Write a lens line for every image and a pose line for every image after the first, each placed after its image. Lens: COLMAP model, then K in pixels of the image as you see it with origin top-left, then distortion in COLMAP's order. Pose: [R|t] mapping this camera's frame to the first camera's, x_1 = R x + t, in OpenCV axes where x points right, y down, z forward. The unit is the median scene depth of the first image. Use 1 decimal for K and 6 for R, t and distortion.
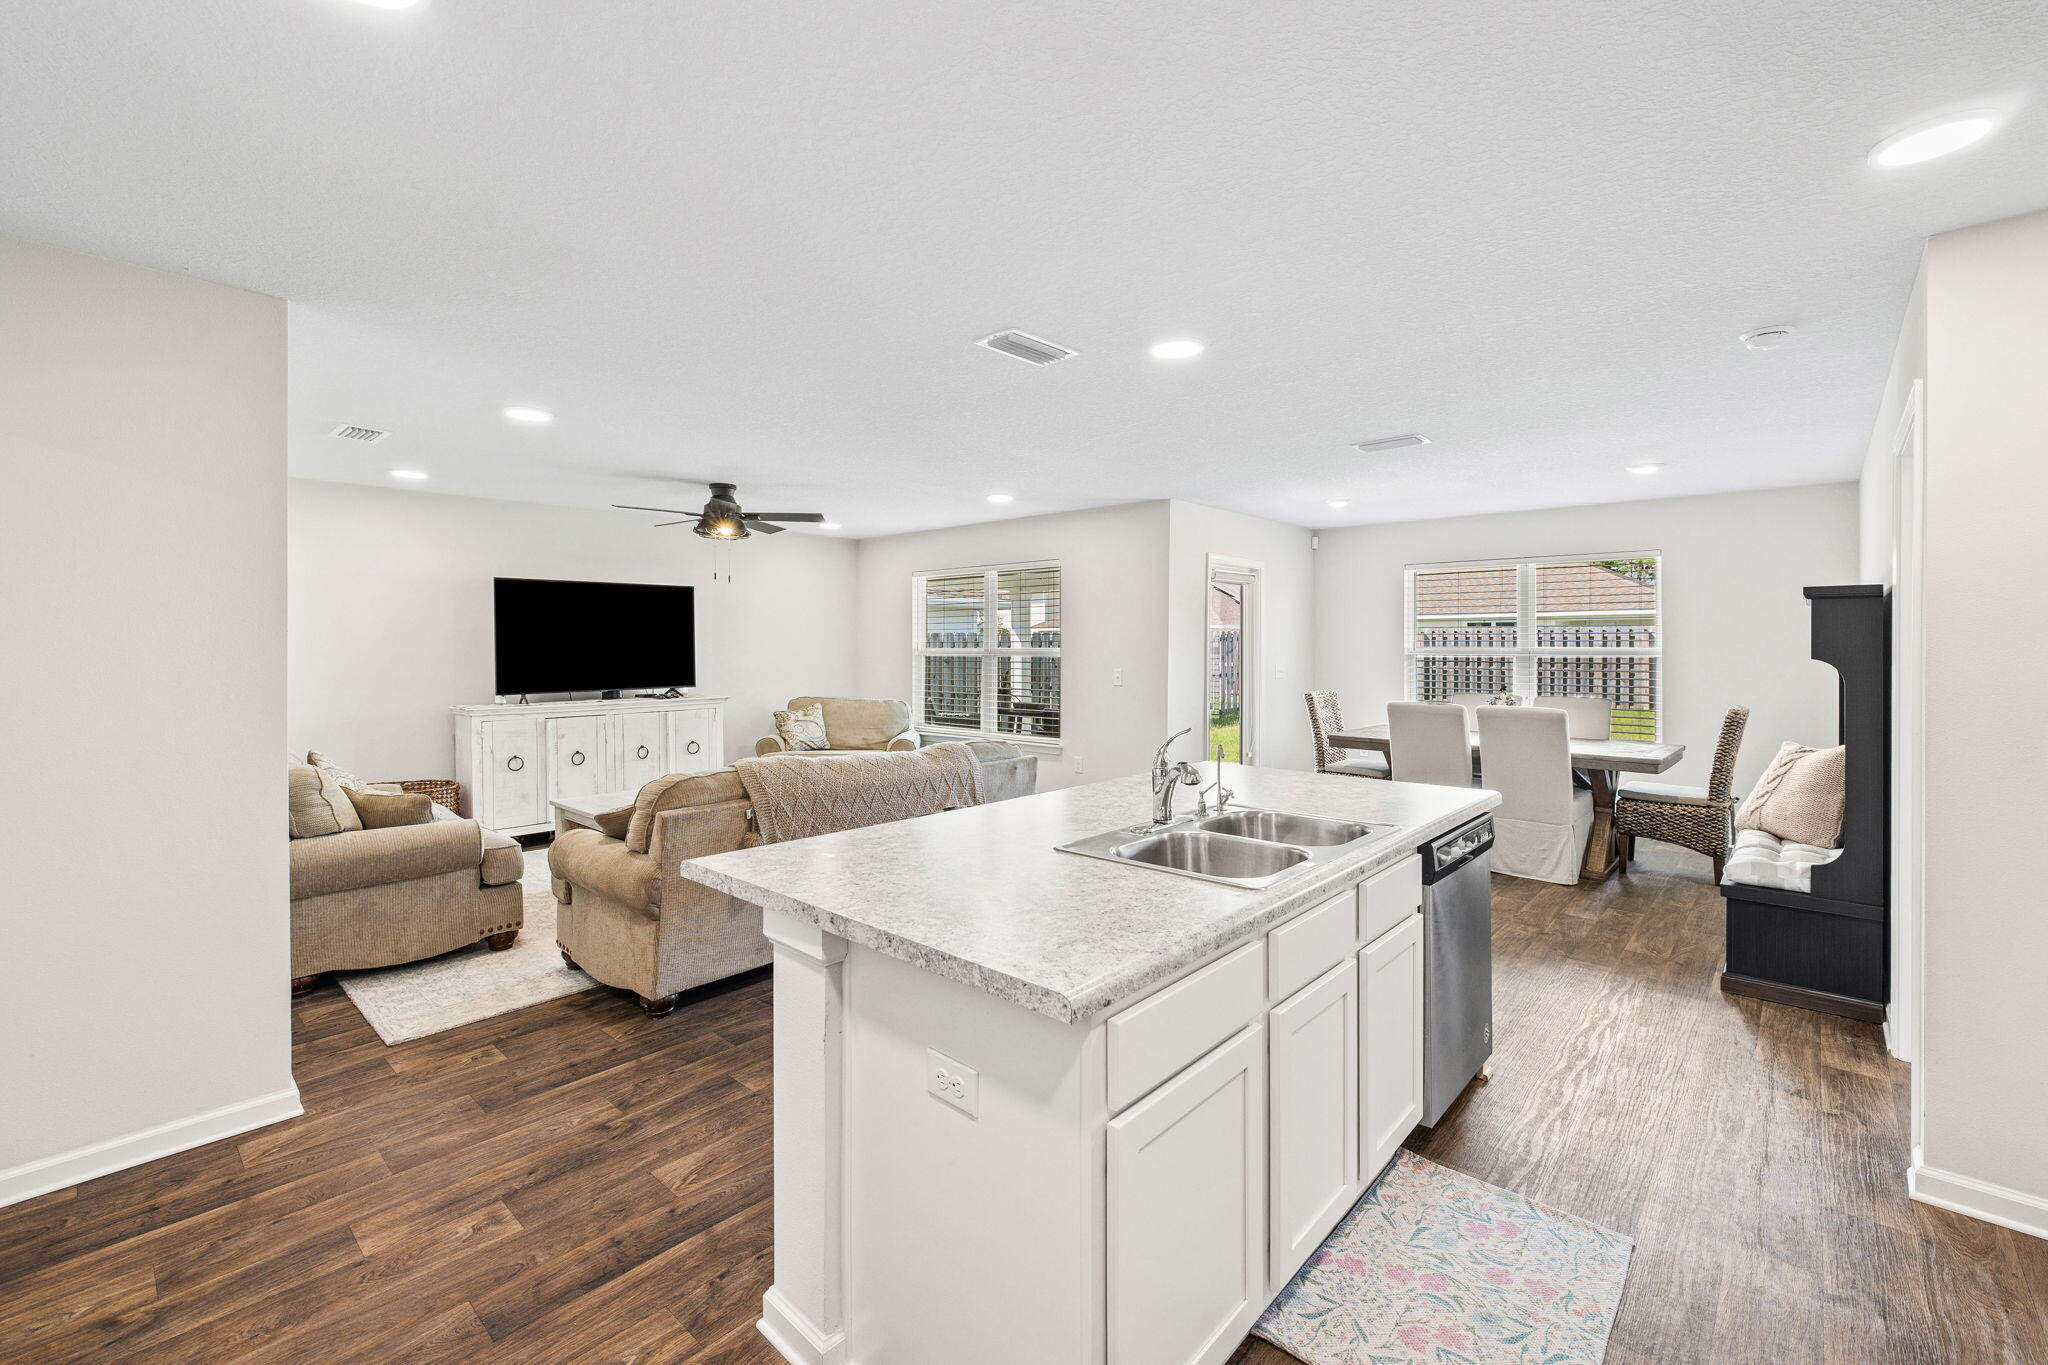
lens RADIAL K [[867.6, 0, 1018.6], [0, 867.6, 658.5], [0, 0, 1]] dist [-0.000710, 0.002246]
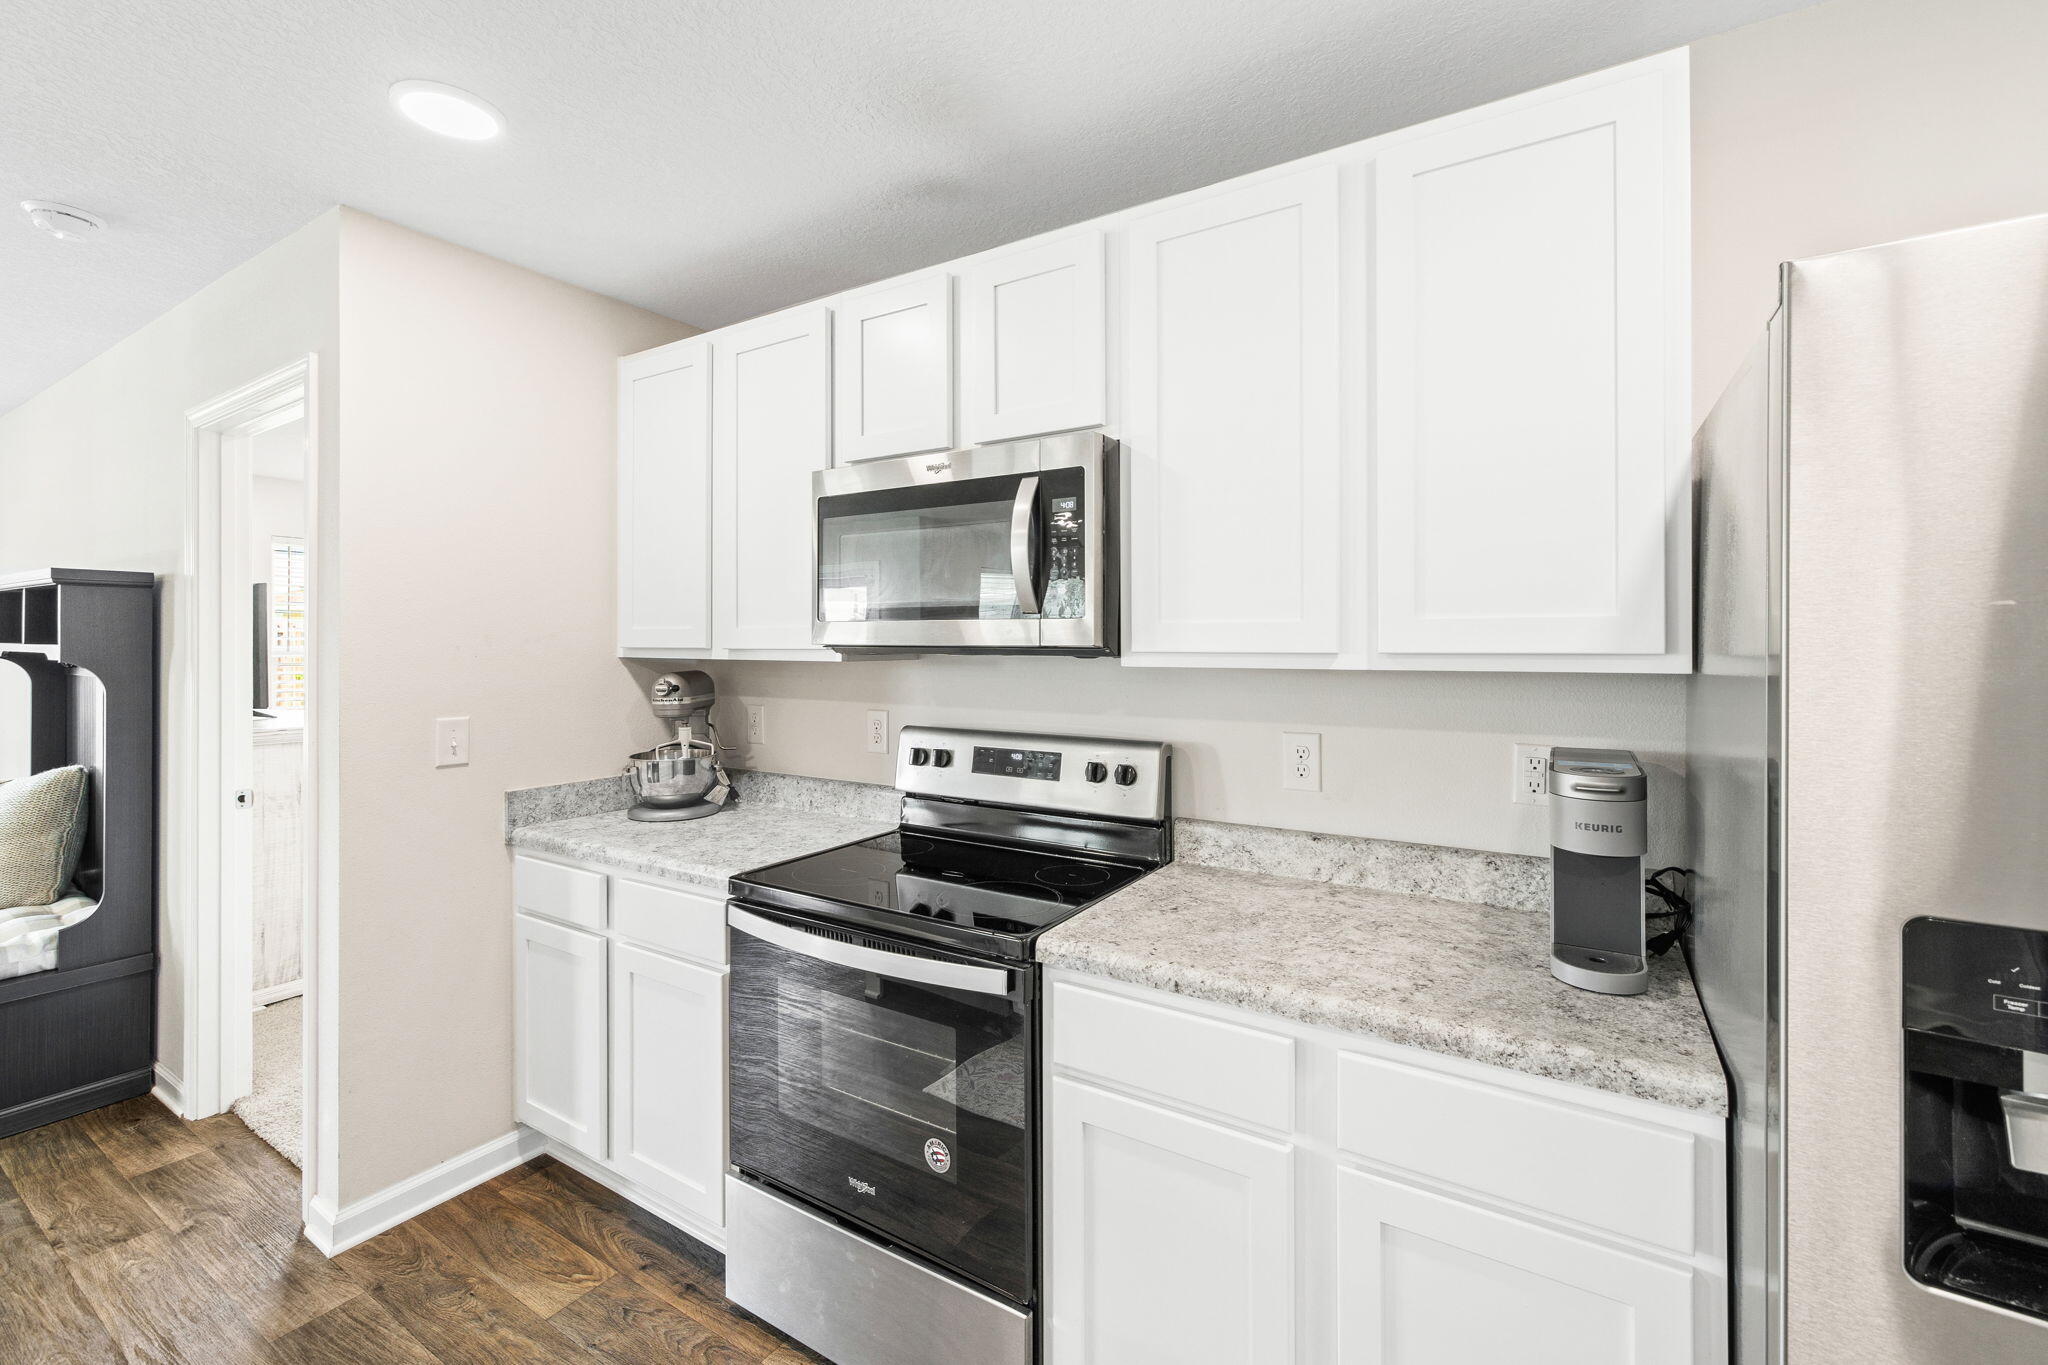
lens RADIAL K [[867.6, 0, 1023.4], [0, 867.6, 640.3], [0, 0, 1]] dist [-0.000710, 0.002246]
pose [[-0.173549, 0.005459, 0.984810, 0.002991], [0.012935, 0.999911, -0.003263, -0.003009], [-0.984740, 0.012172, -0.173604, 0.160137]]
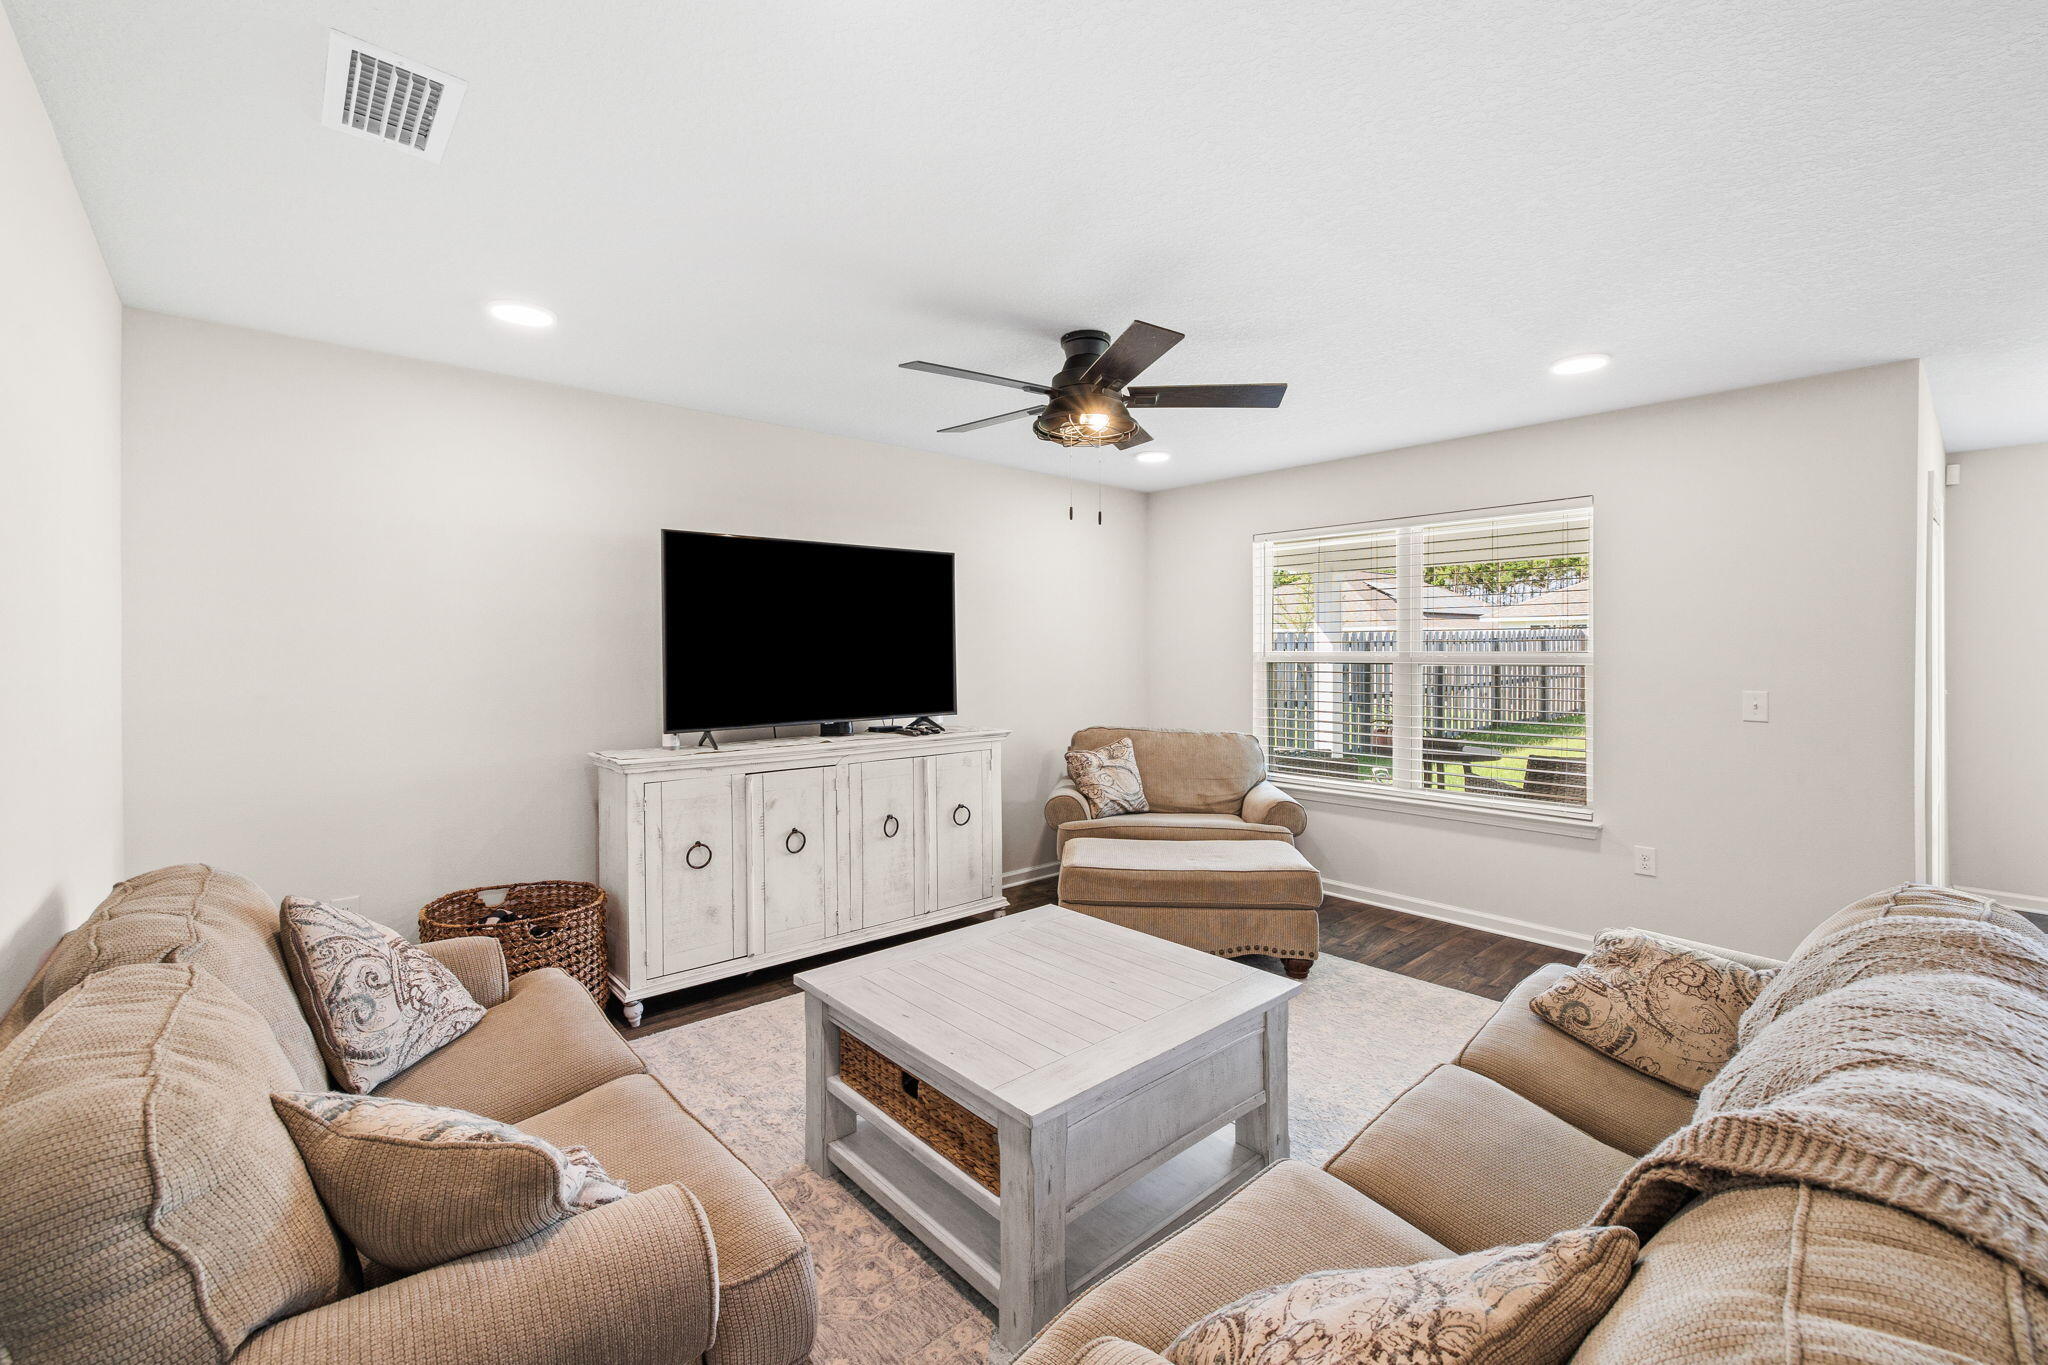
lens RADIAL K [[867.6, 0, 1015.1], [0, 867.6, 659.2], [0, 0, 1]] dist [-0.000710, 0.002246]
pose [[0.993806, 0.000685, -0.111127, -0.304125], [-0.001146, 0.999991, -0.004081, -0.004898], [0.111123, 0.004183, 0.993798, 0.448407]]
